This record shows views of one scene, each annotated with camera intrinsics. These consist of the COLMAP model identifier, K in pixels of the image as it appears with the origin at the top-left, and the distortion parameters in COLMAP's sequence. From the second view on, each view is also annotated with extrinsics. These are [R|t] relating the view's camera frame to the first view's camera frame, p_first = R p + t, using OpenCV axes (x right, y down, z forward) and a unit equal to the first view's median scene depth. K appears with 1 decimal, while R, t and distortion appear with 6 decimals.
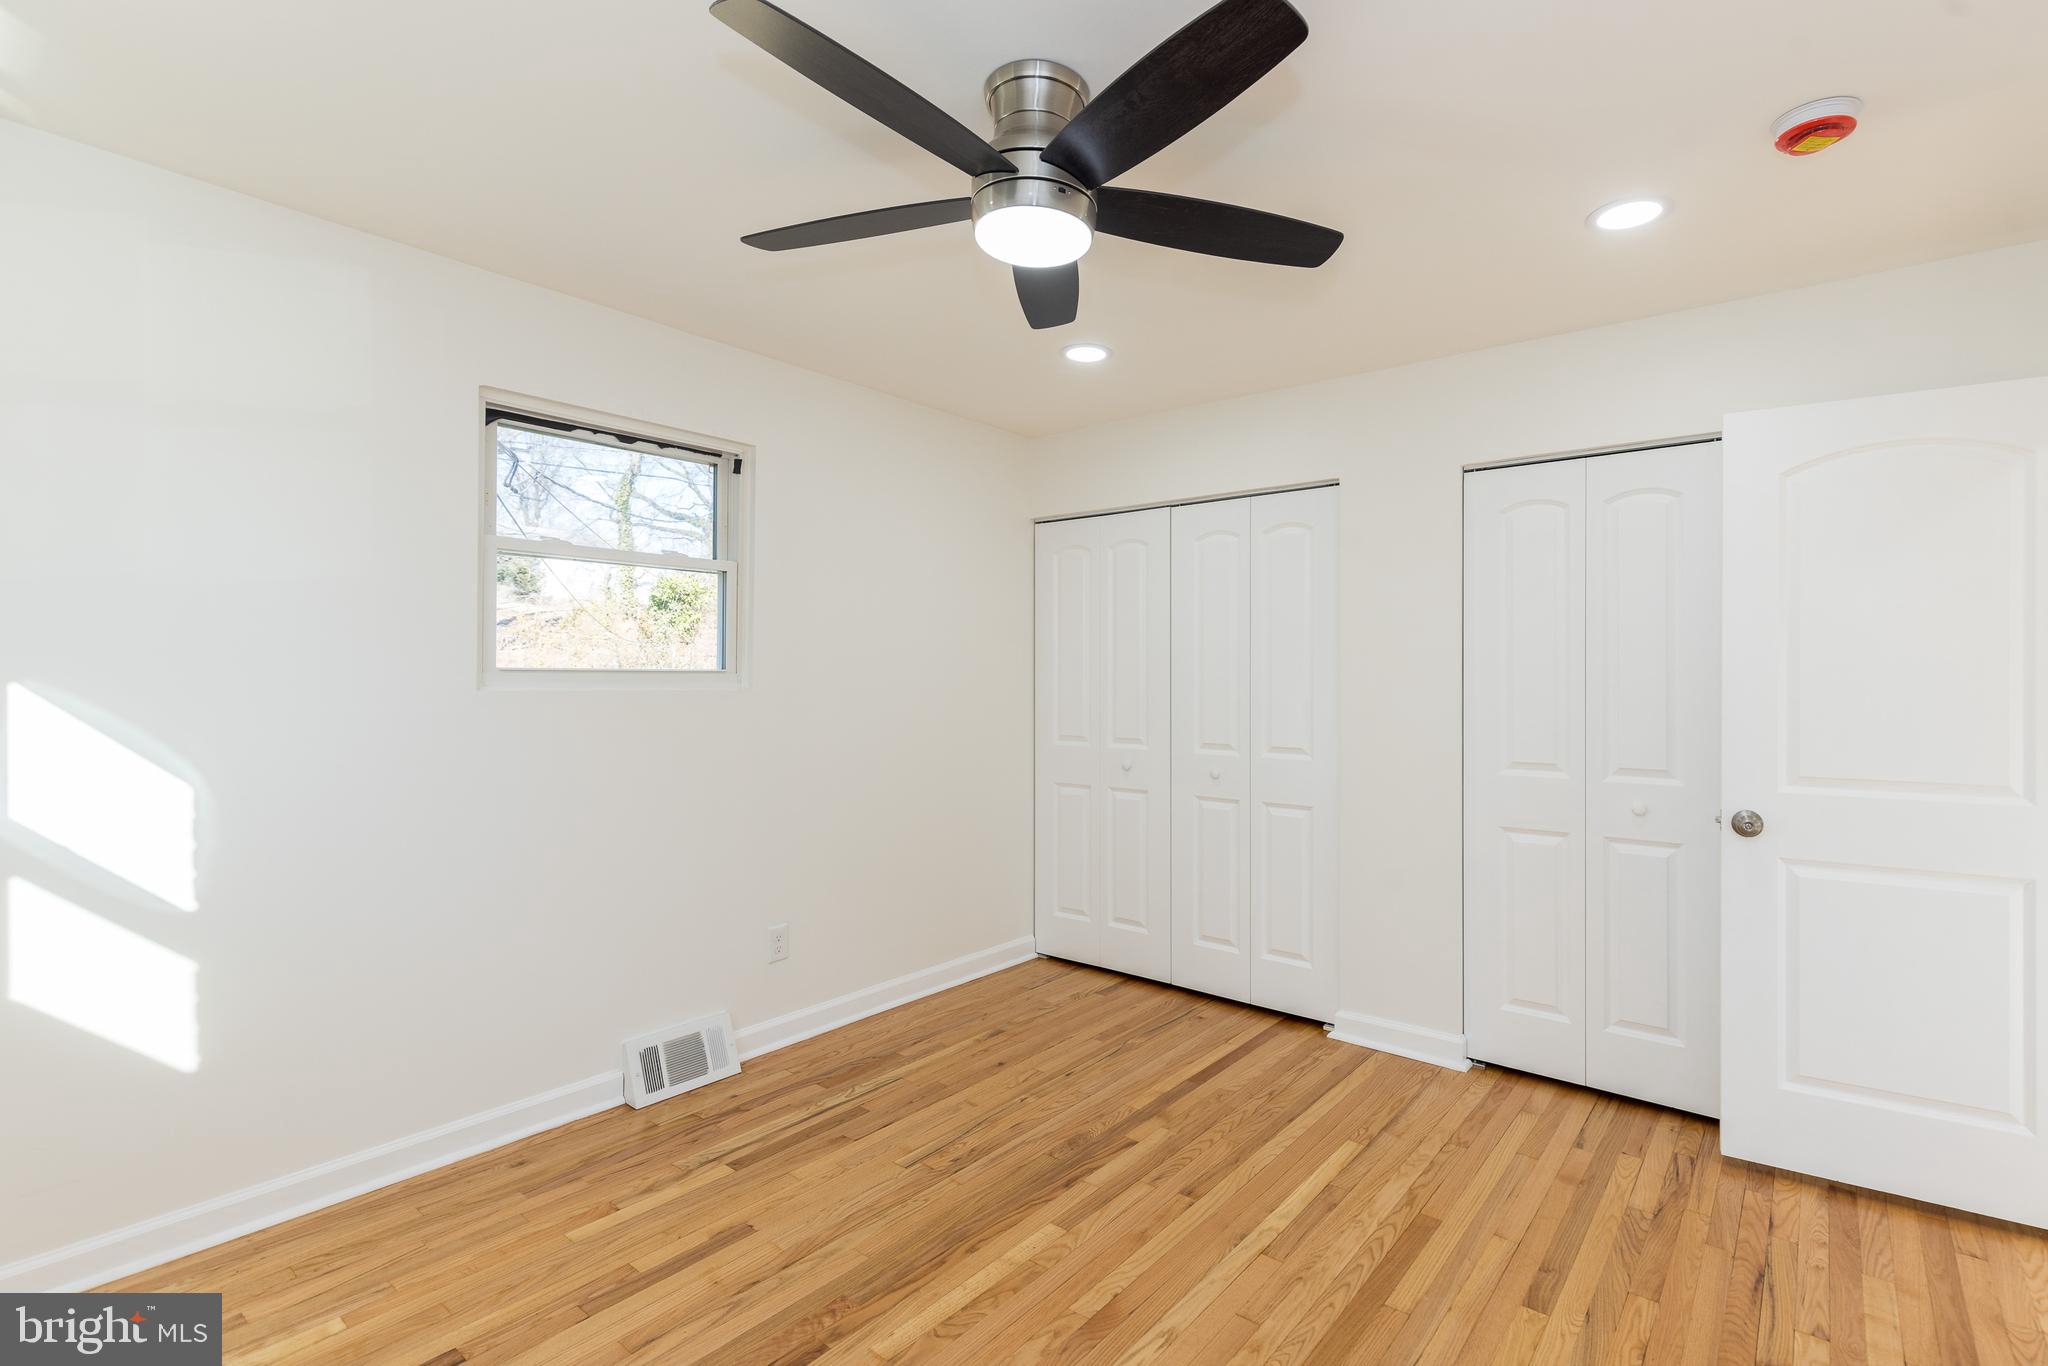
lens RADIAL K [[981.9, 0, 961.4], [0, 981.9, 682.7], [0, 0, 1]] dist [0.001553, 0.000081]
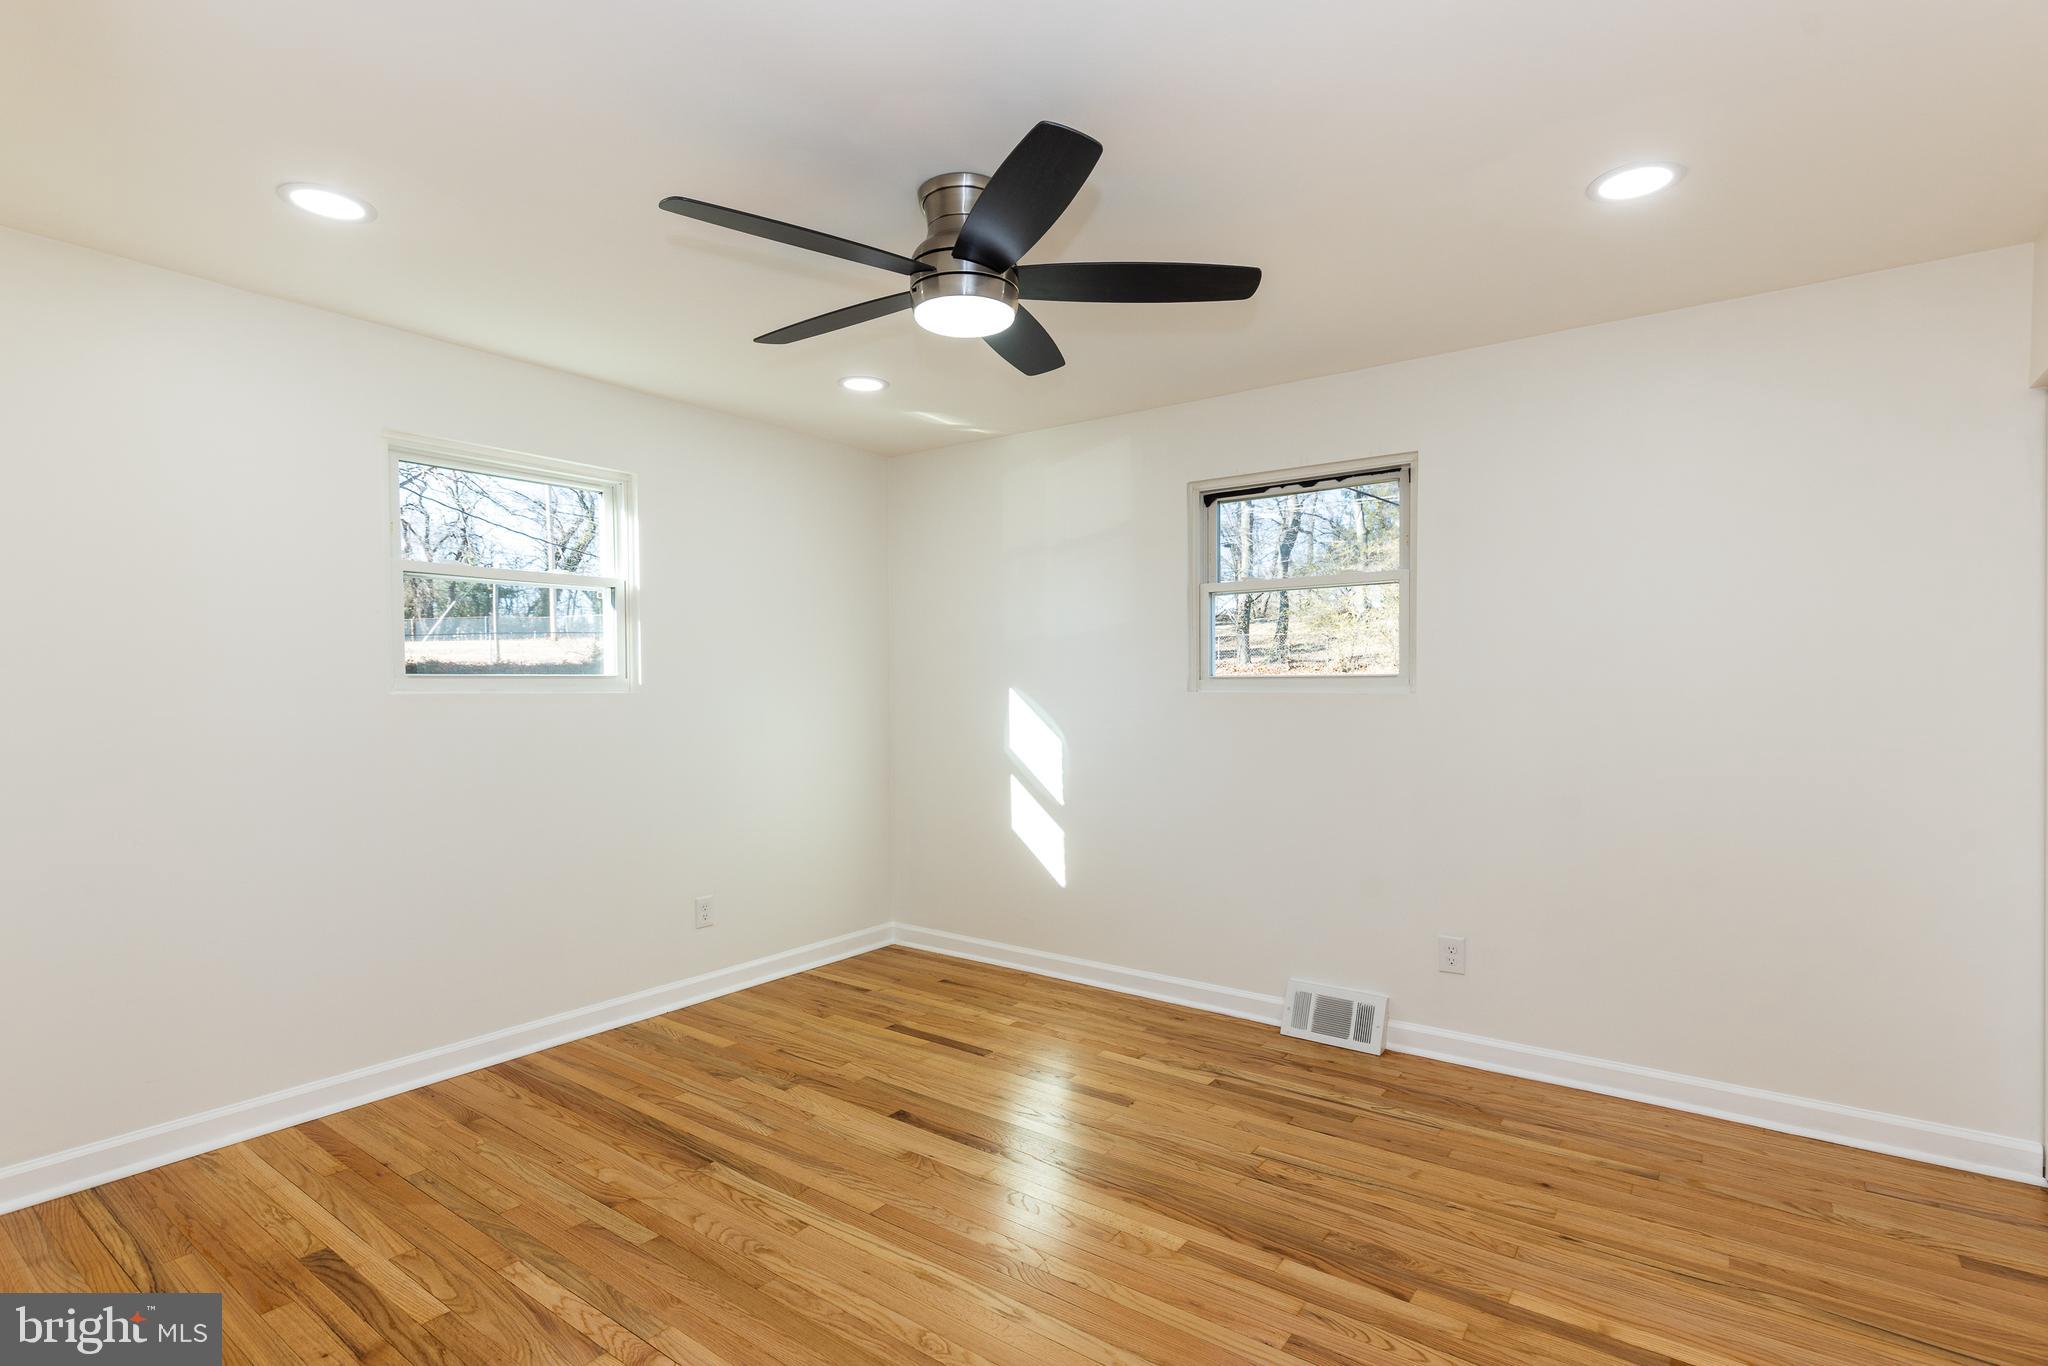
lens RADIAL K [[942.1, 0, 1150.9], [0, 942.1, 709.3], [0, 0, 1]] dist [0.001120, 0.000105]
pose [[0.147109, 0.020171, -0.988915, 0.812250], [0.001079, 0.999788, 0.020553, 0.003374], [0.989120, -0.004091, 0.147057, 0.673486]]
